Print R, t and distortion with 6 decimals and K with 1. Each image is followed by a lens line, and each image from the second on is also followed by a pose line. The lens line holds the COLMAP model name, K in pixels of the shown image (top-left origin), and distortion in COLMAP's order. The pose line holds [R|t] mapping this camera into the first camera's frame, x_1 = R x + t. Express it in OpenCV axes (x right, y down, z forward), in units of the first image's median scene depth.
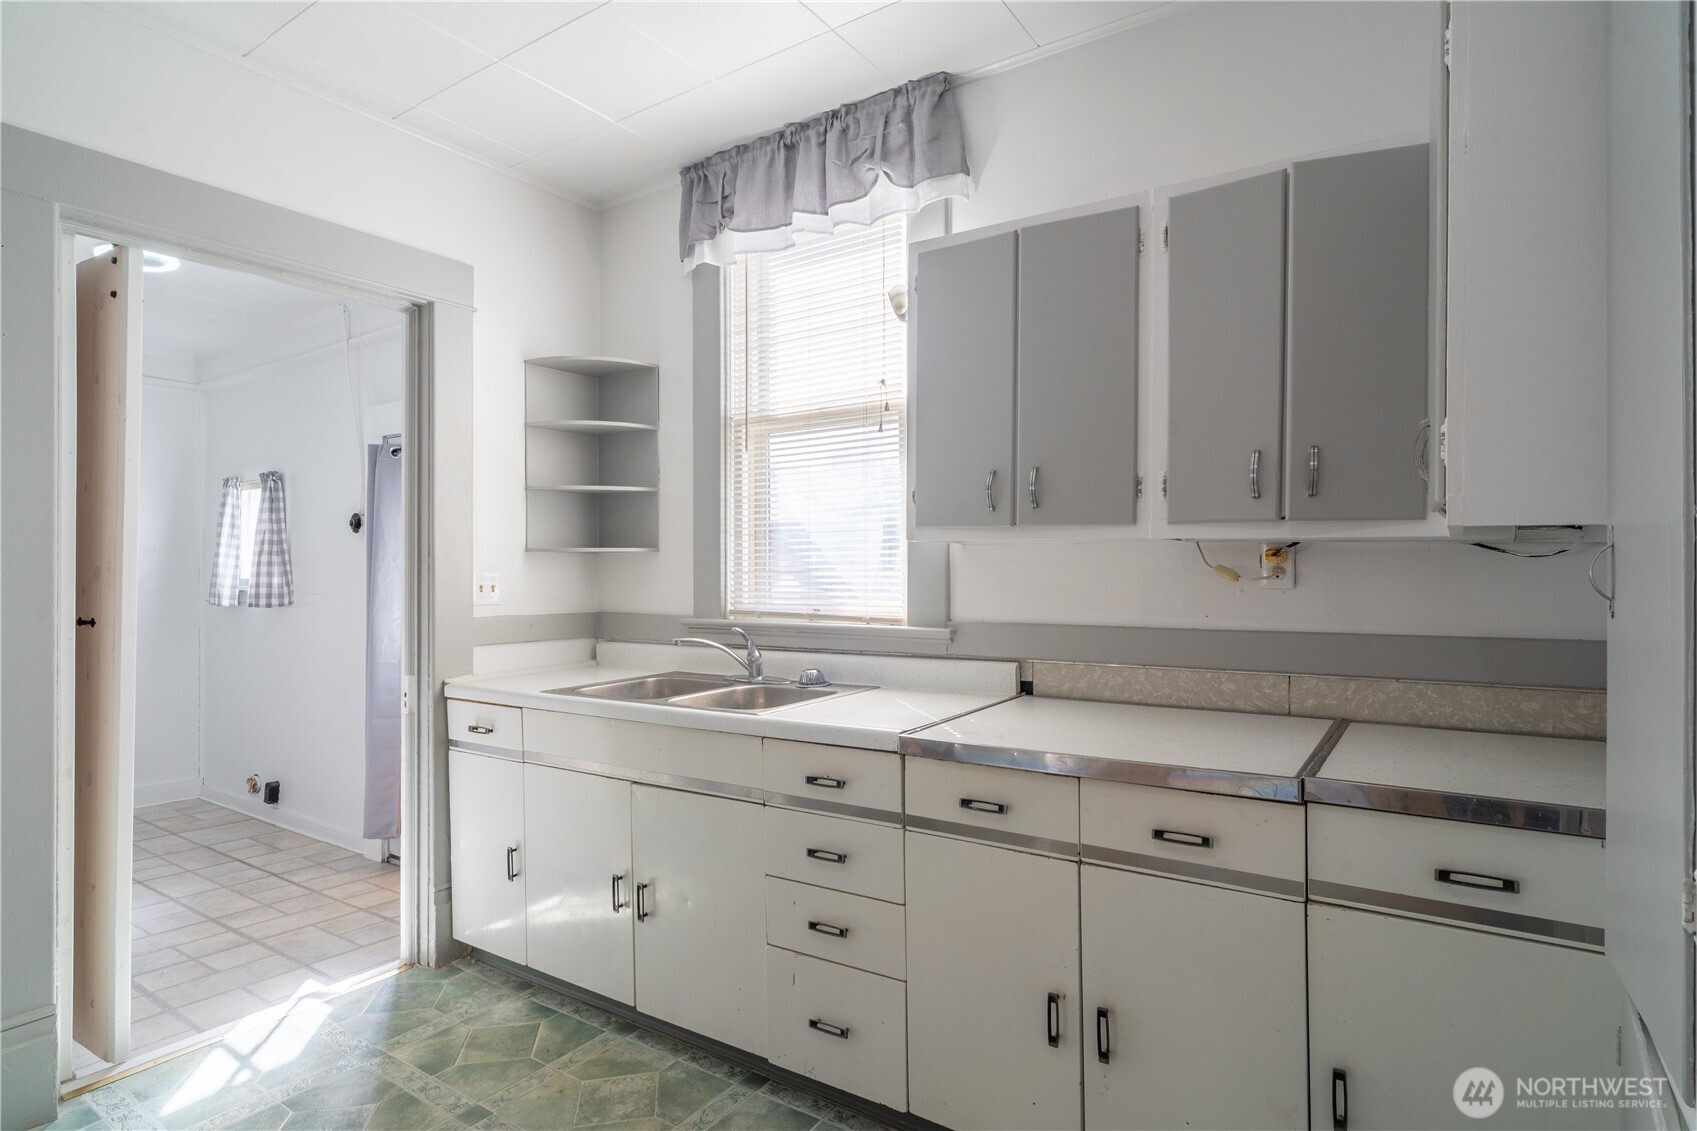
lens RADIAL K [[922.5, 0, 881.3], [0, 922.5, 565.8], [0, 0, 1]] dist [-0.002626, -0.000860]
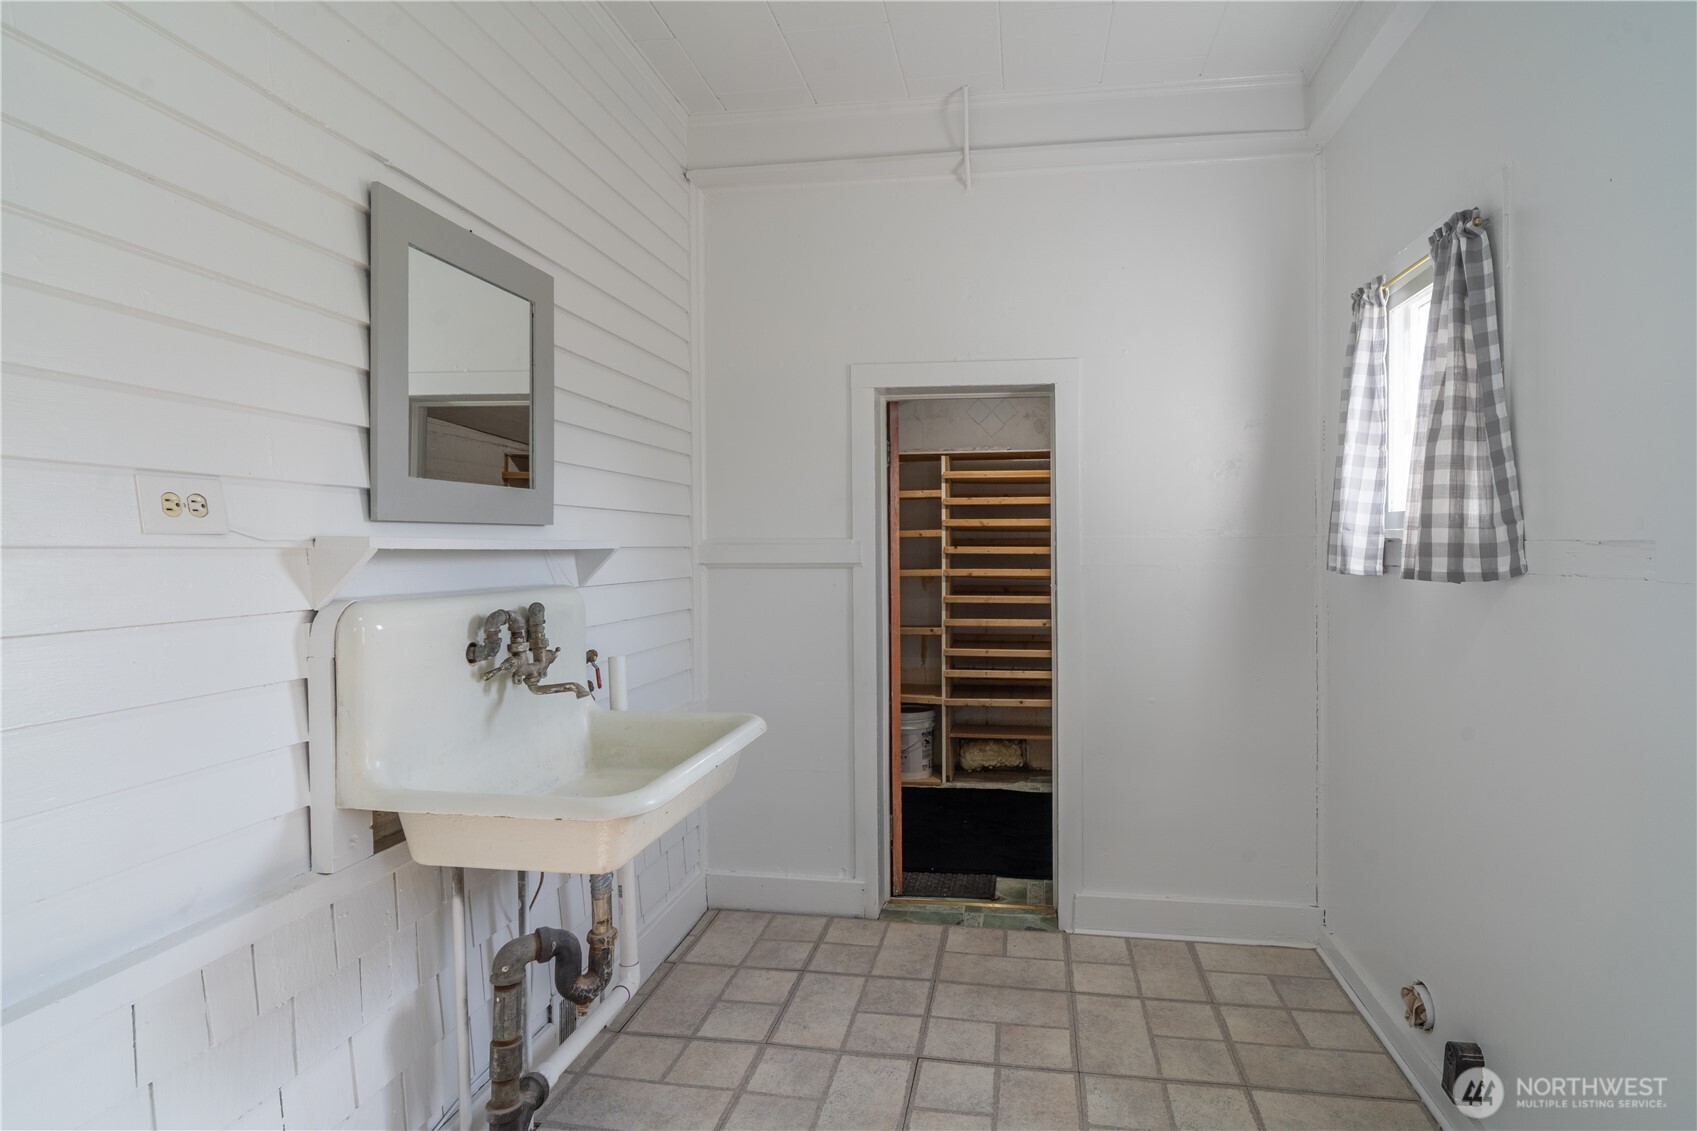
lens RADIAL K [[922.5, 0, 881.3], [0, 922.5, 565.8], [0, 0, 1]] dist [-0.002626, -0.000860]
pose [[0.426219, 0.014475, -0.904504, -0.426532], [0.020351, 0.999465, 0.025584, 0.024648], [0.904391, -0.029312, 0.425696, 0.630908]]
